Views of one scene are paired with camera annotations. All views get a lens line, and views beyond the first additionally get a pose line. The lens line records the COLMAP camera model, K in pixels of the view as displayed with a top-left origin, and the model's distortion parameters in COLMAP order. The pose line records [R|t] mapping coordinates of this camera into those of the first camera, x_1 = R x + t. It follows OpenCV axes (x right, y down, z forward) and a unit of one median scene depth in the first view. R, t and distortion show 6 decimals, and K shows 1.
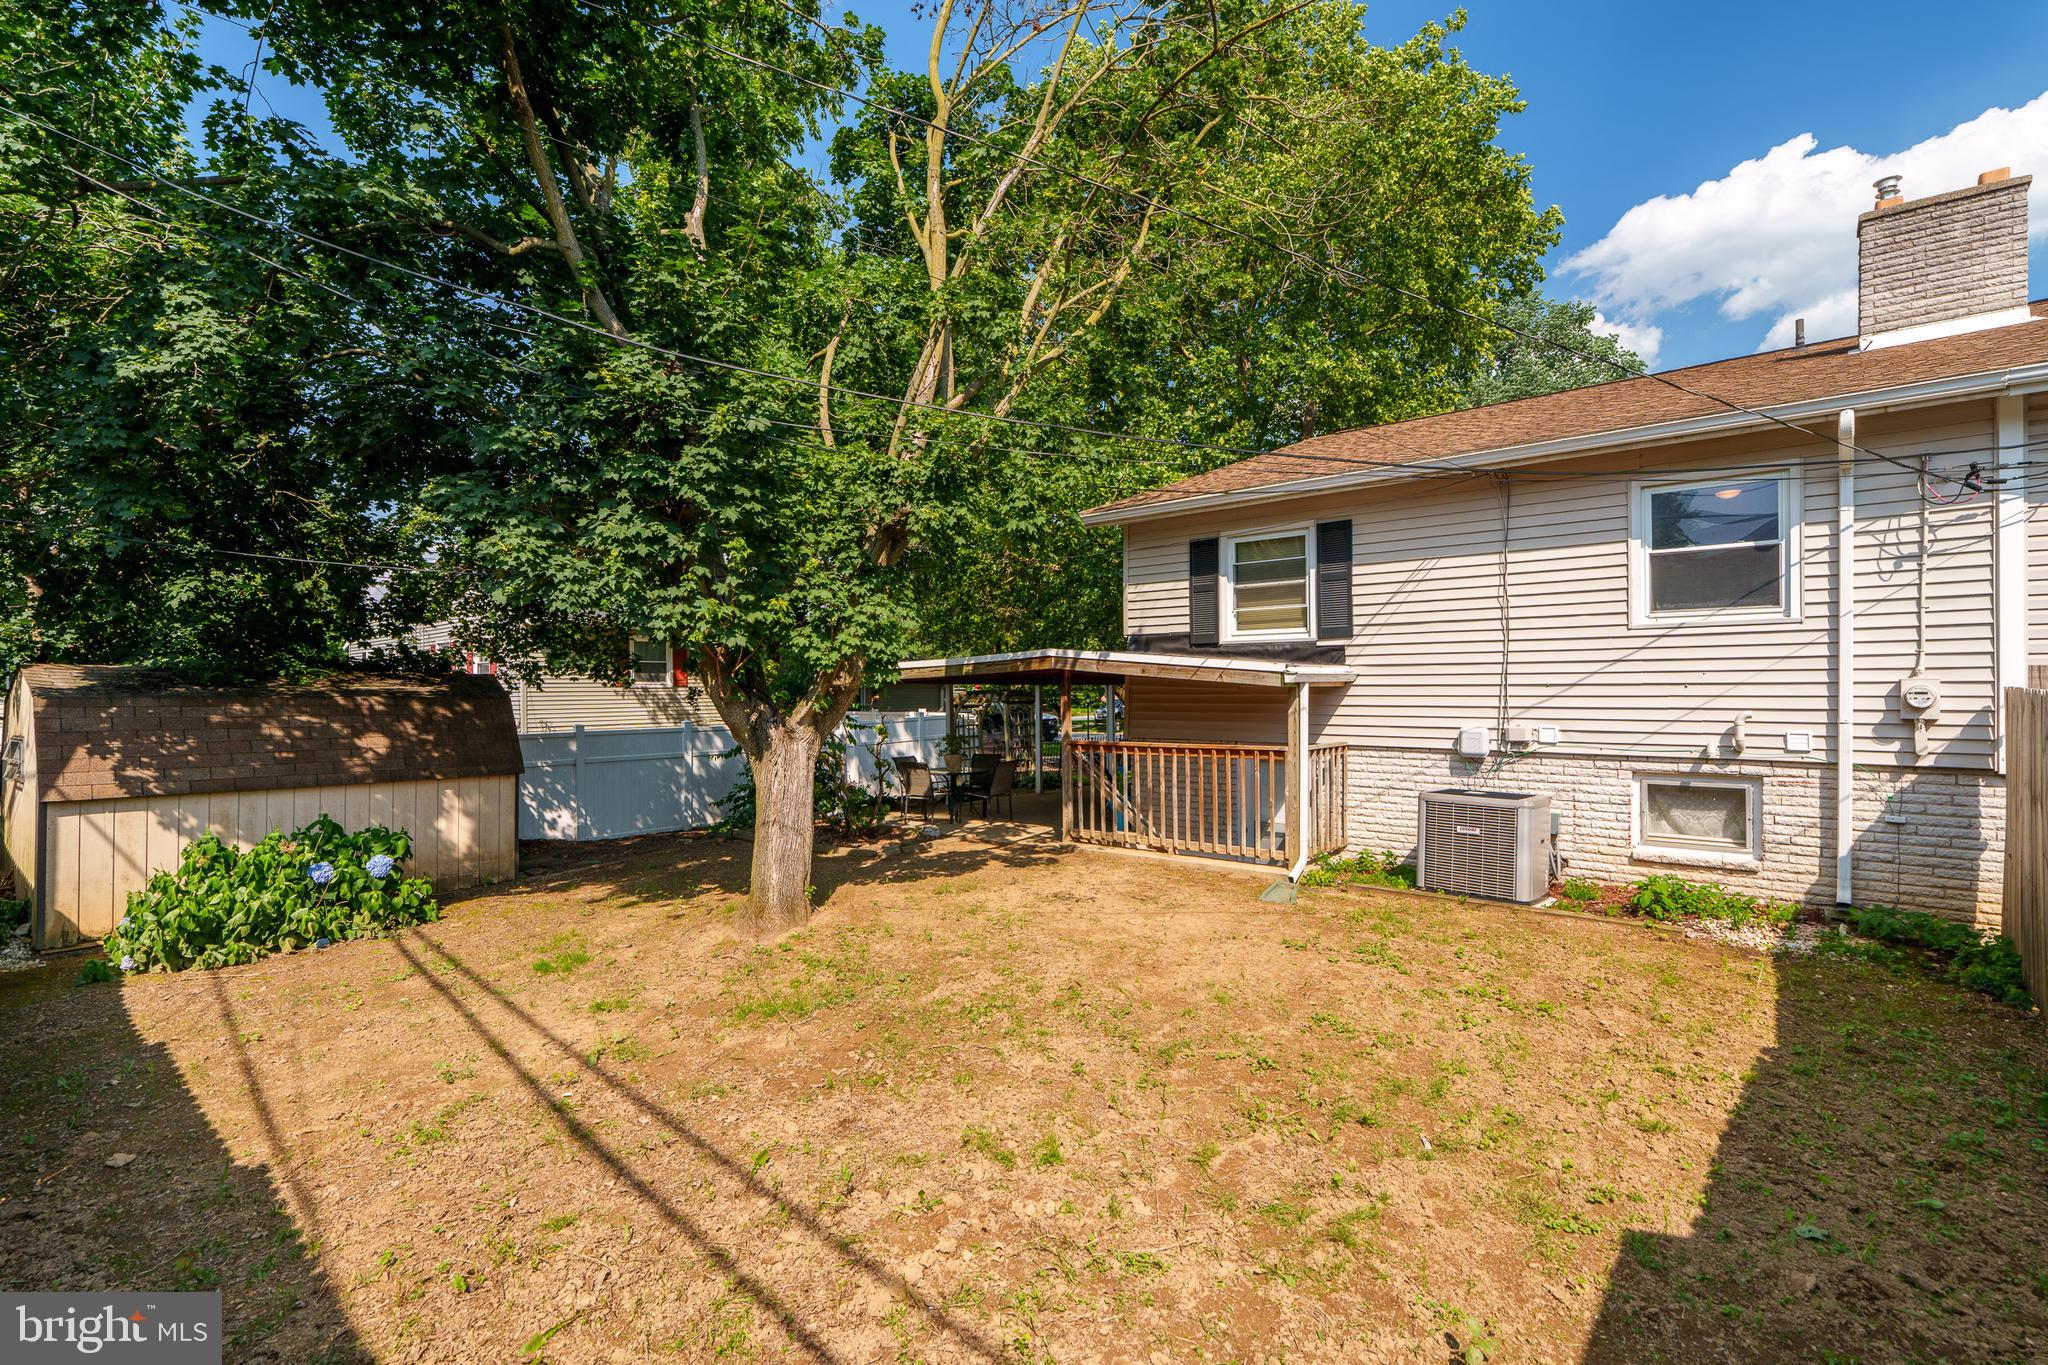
lens RADIAL K [[918.7, 0, 1020.6], [0, 918.7, 683.4], [0, 0, 1]] dist [0.003409, 0.000297]
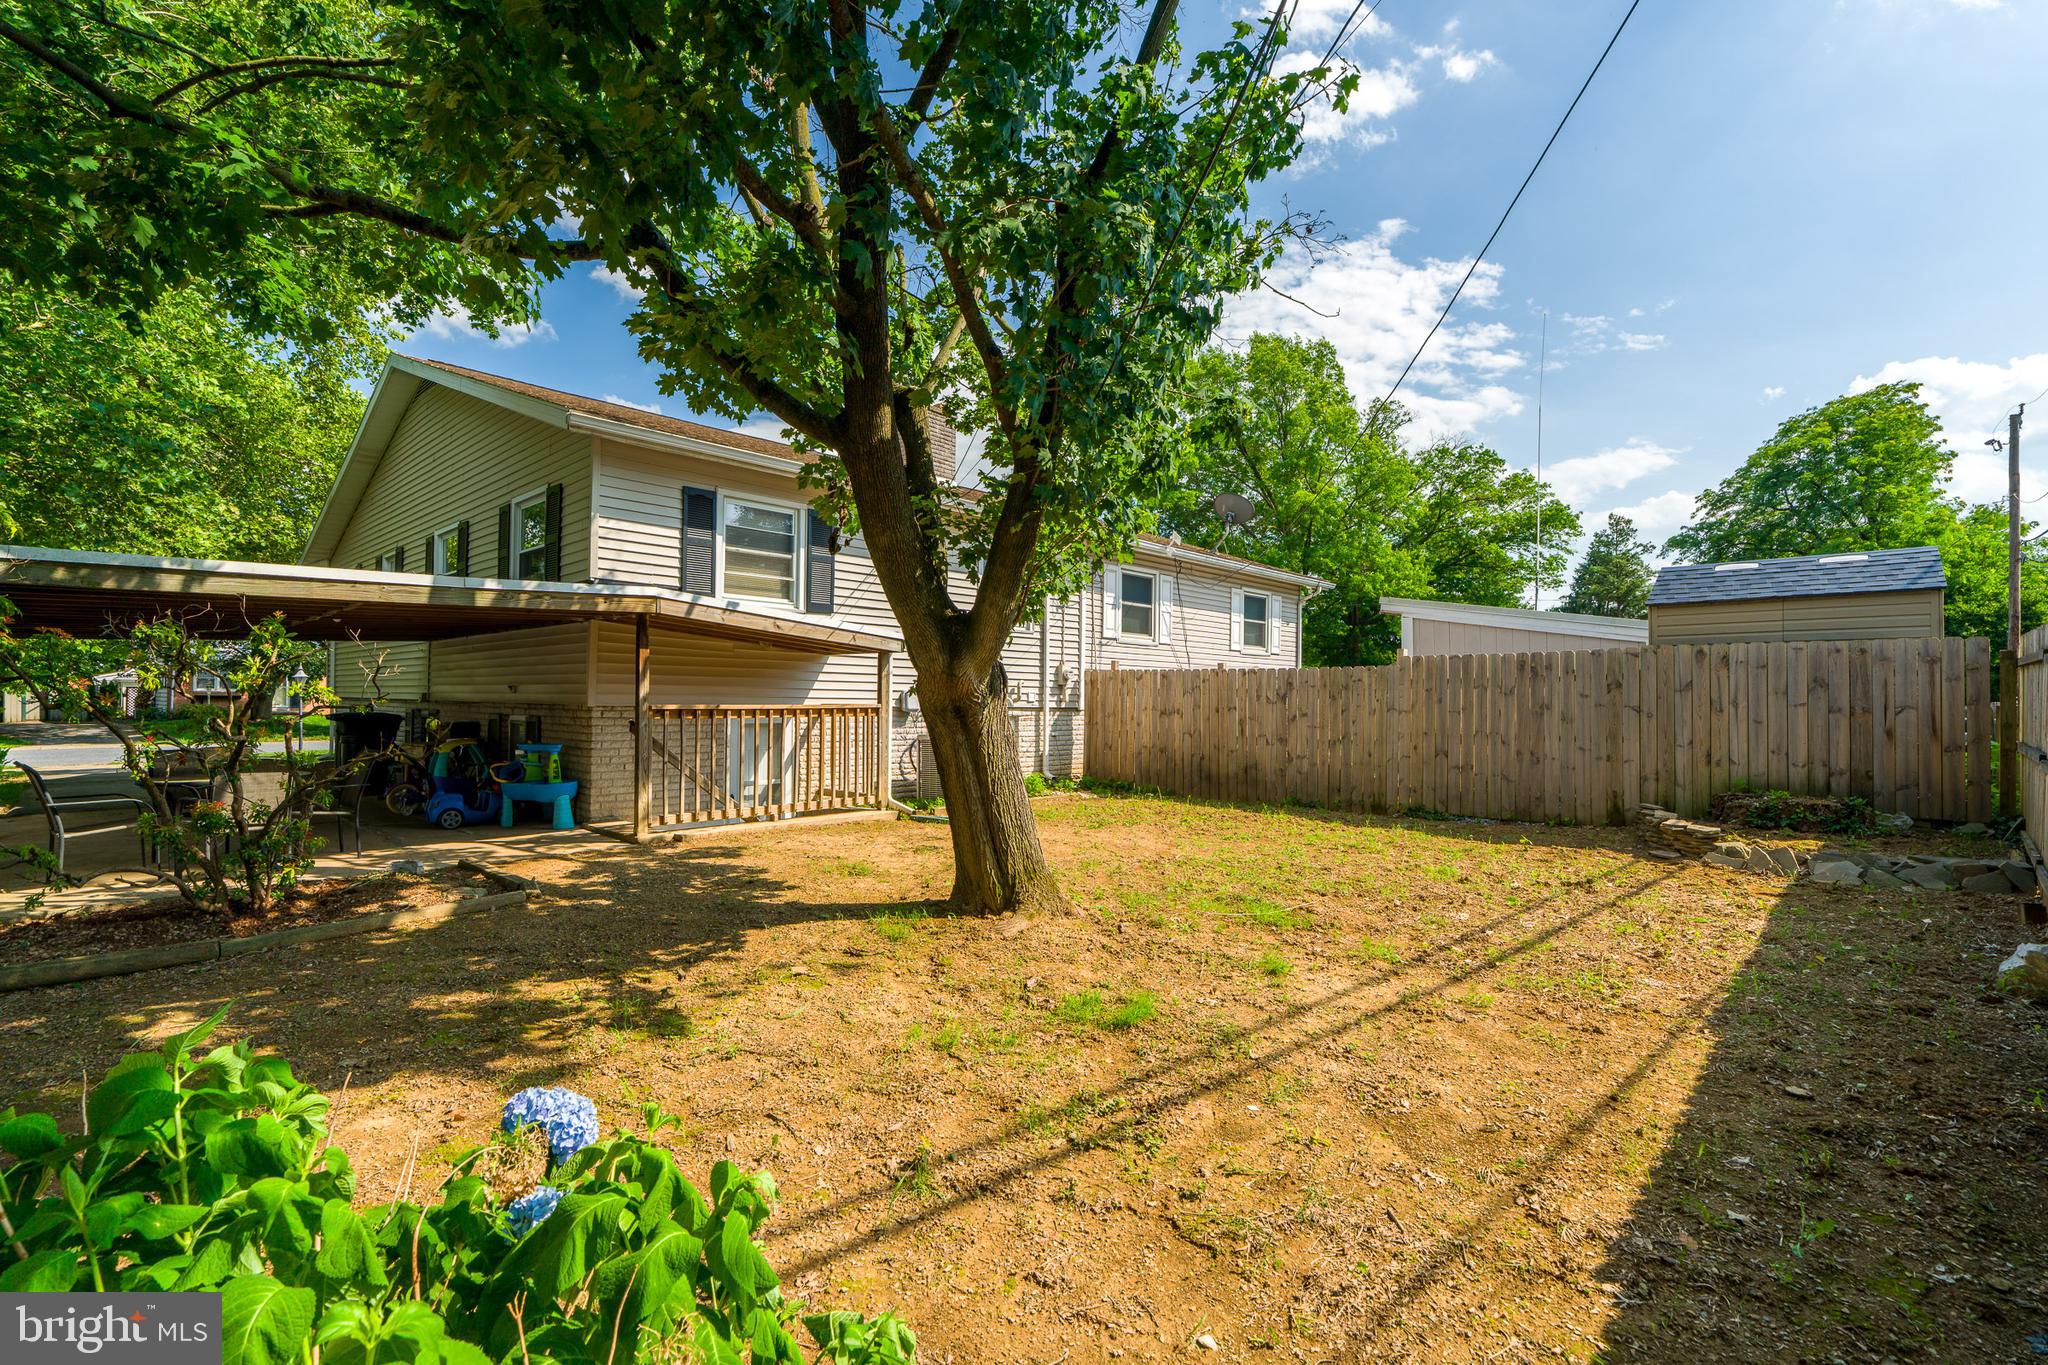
lens RADIAL K [[918.7, 0, 1019.2], [0, 918.7, 689.5], [0, 0, 1]] dist [0.003409, 0.000297]
pose [[0.049022, 0.022680, 0.998540, -0.785170], [-0.009615, 0.999707, -0.022234, 0.068610], [-0.998751, -0.008511, 0.049226, 0.709103]]
